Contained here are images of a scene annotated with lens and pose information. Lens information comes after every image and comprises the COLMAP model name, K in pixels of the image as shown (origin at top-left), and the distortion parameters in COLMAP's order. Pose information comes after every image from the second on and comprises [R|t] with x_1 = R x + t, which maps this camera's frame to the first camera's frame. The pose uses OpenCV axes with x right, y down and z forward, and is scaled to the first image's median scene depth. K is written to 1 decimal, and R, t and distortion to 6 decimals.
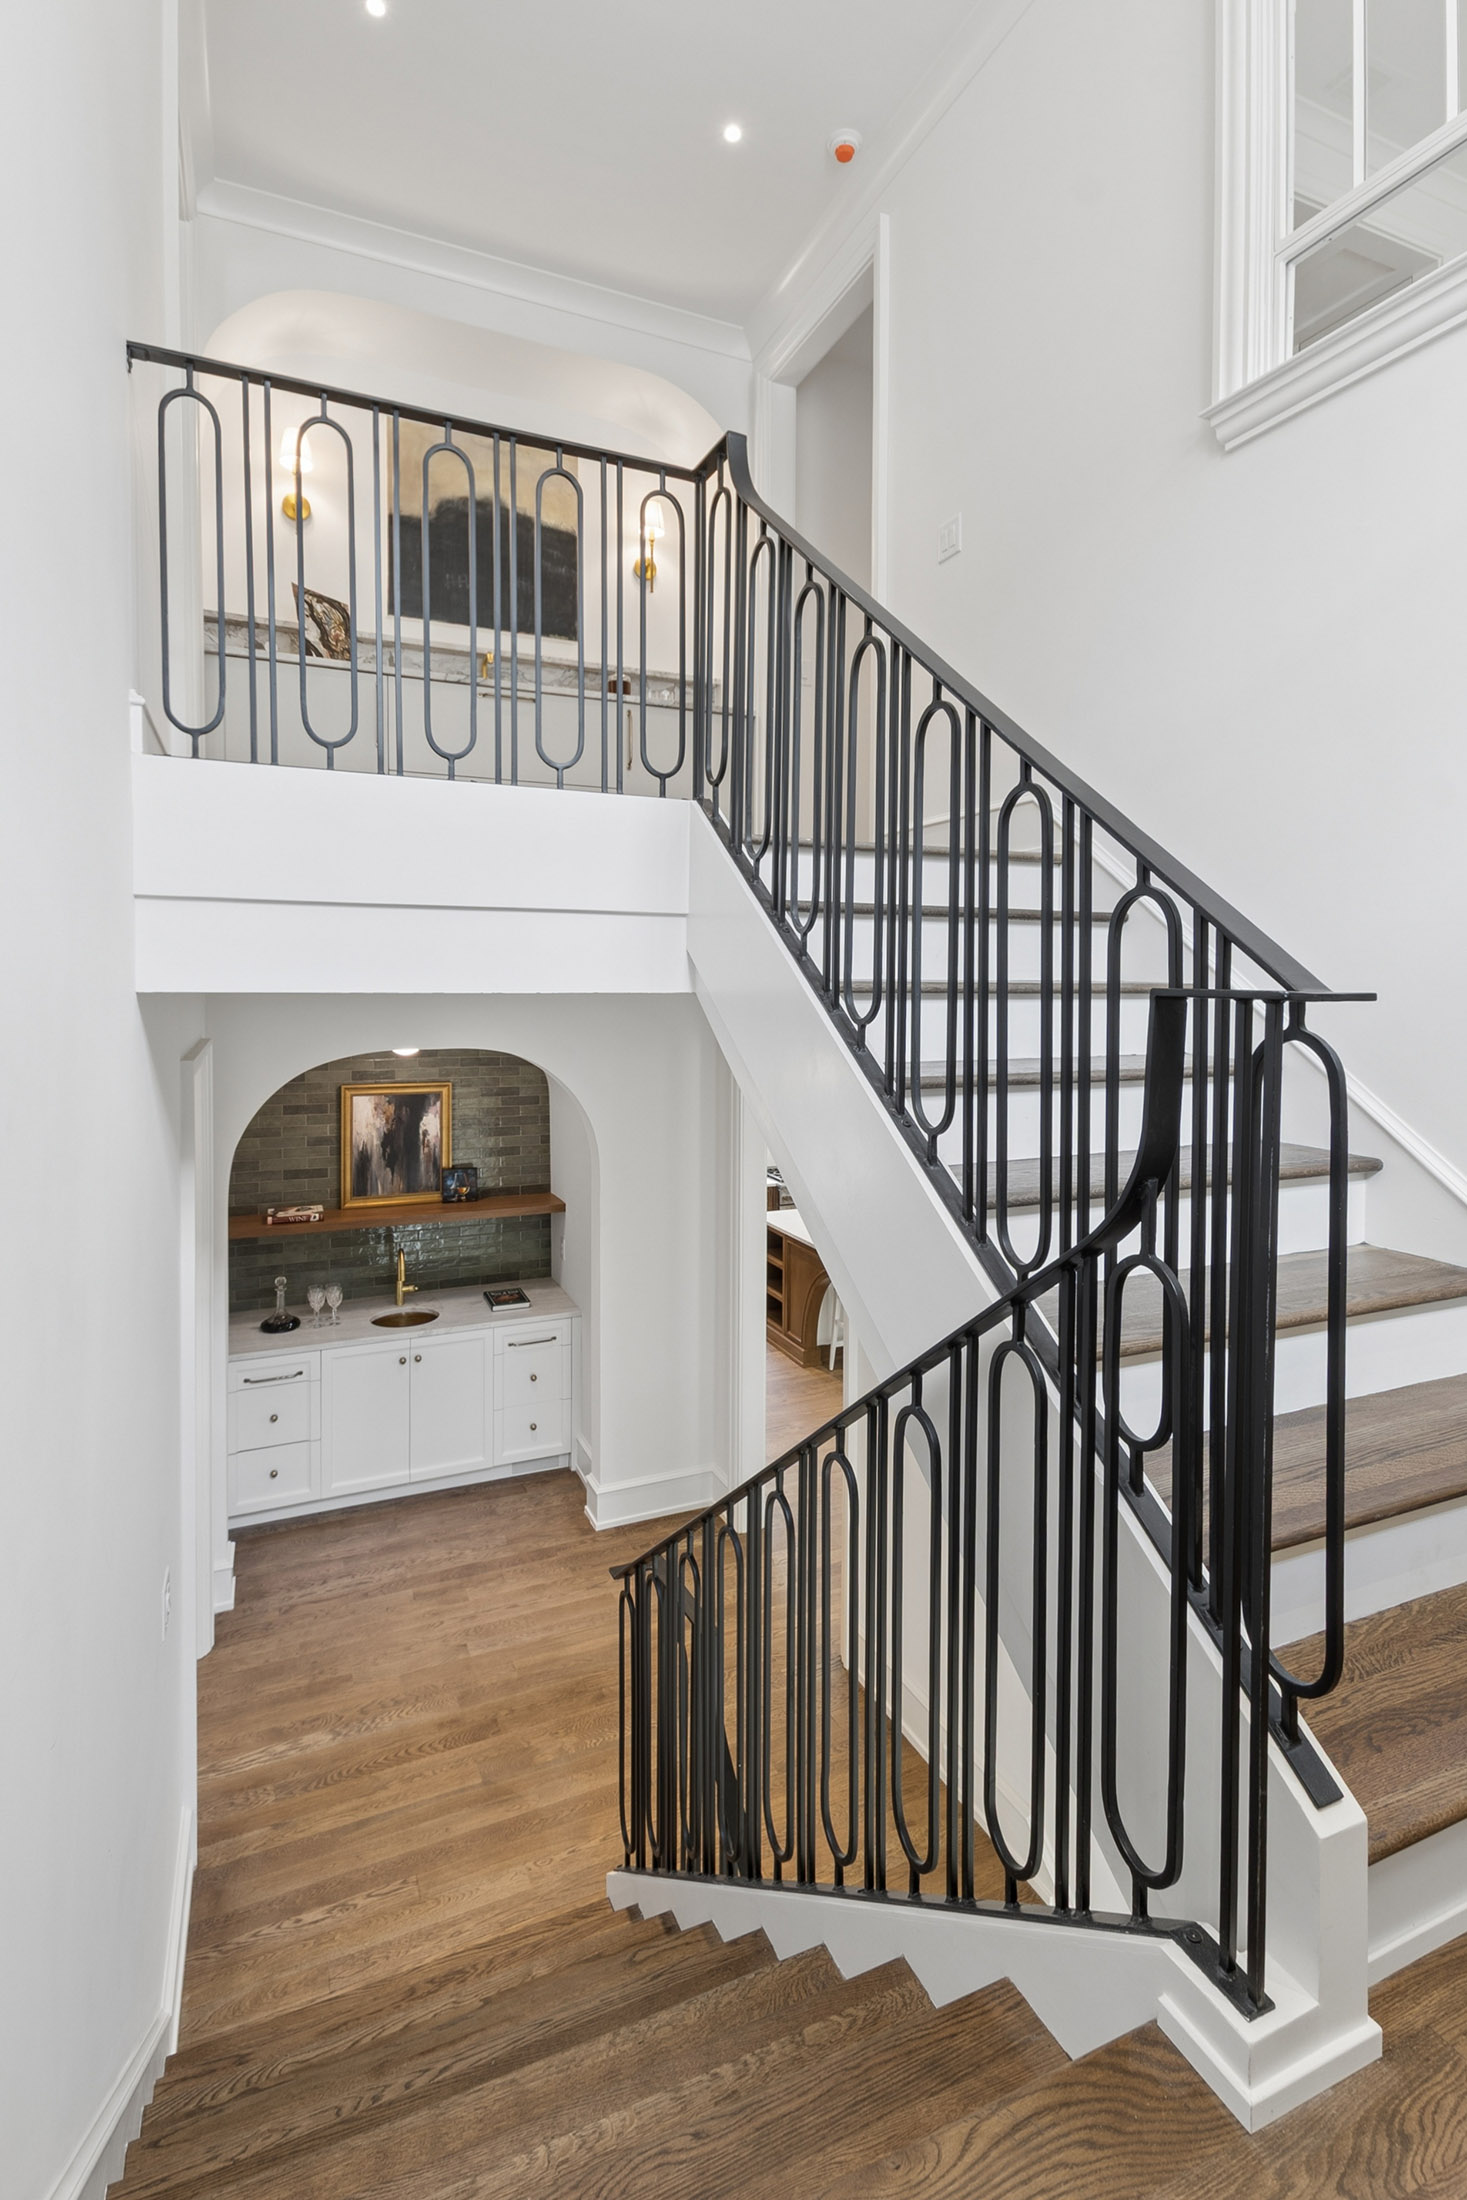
lens RADIAL K [[1035.8, 0, 729.4], [0, 1035.8, 1017.0], [0, 0, 1]] dist [0.011177, -0.000175]
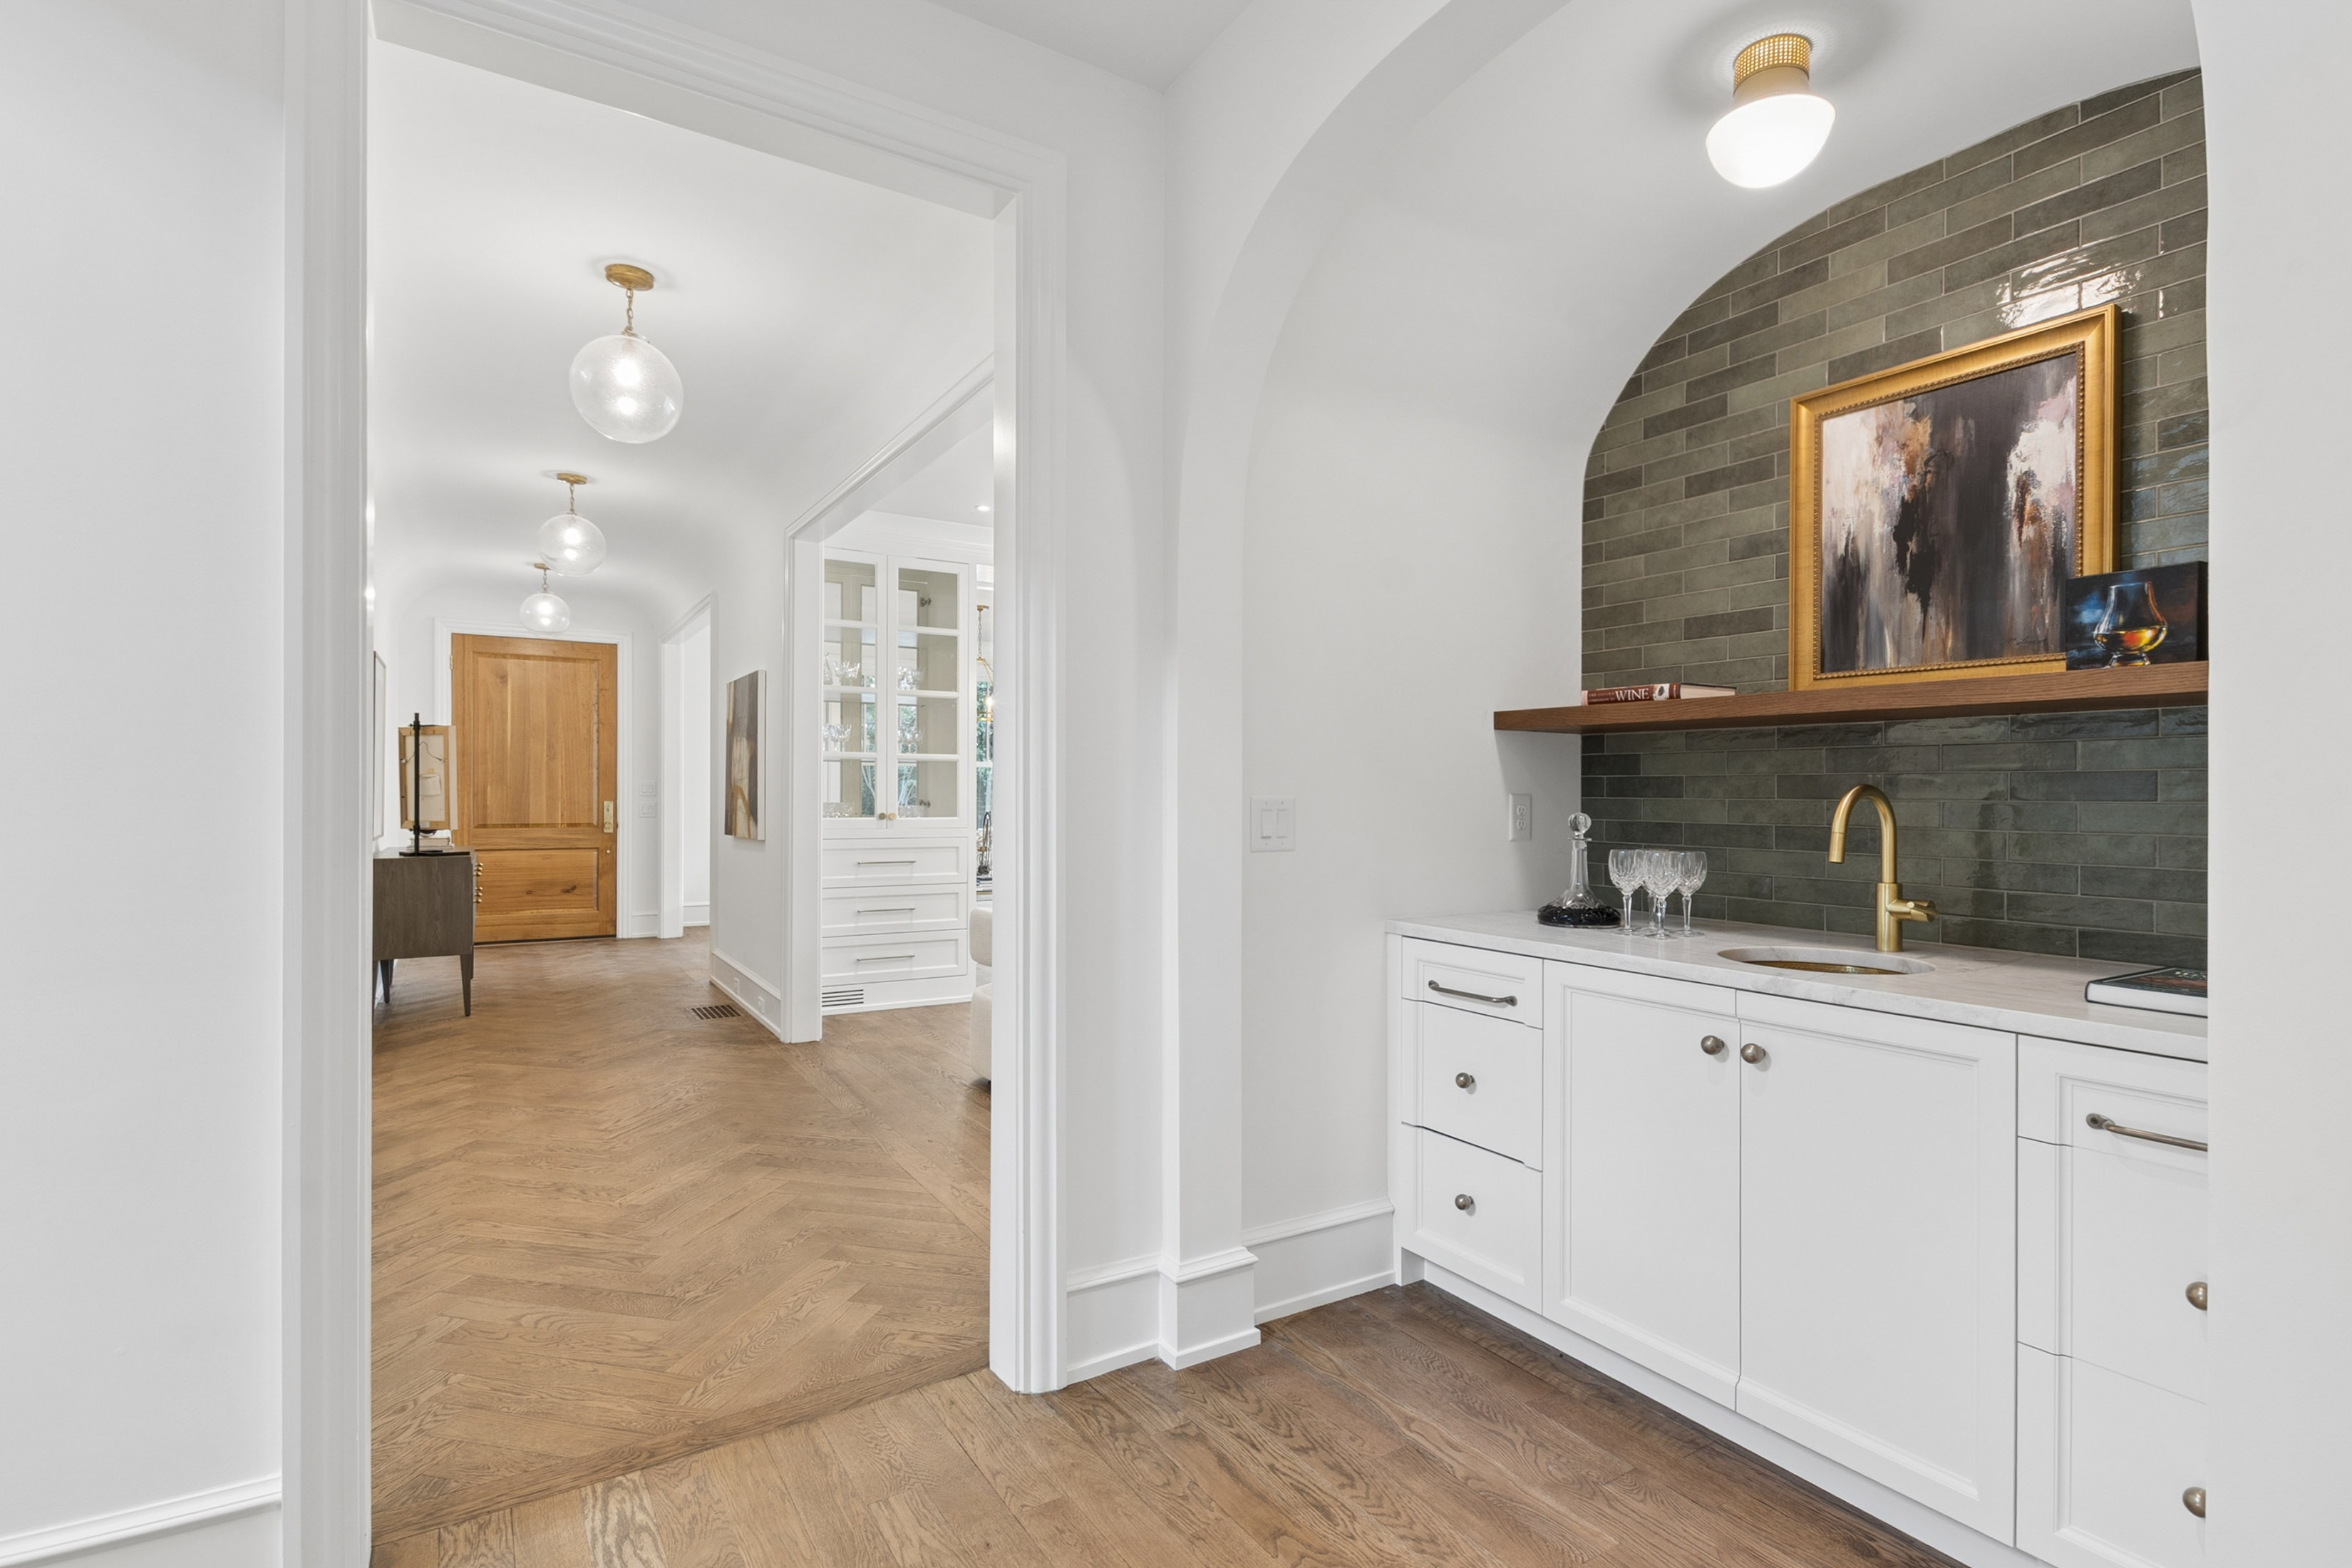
lens RADIAL K [[1108.2, 0, 1195.3], [0, 1108.2, 785.6], [0, 0, 1]] dist [0.030817, -0.016483]
pose [[0.160940, -0.003295, -0.986959, 0.025980], [-0.029104, 0.999544, -0.008083, 0.227127], [0.986535, 0.030026, 0.160770, 0.690410]]
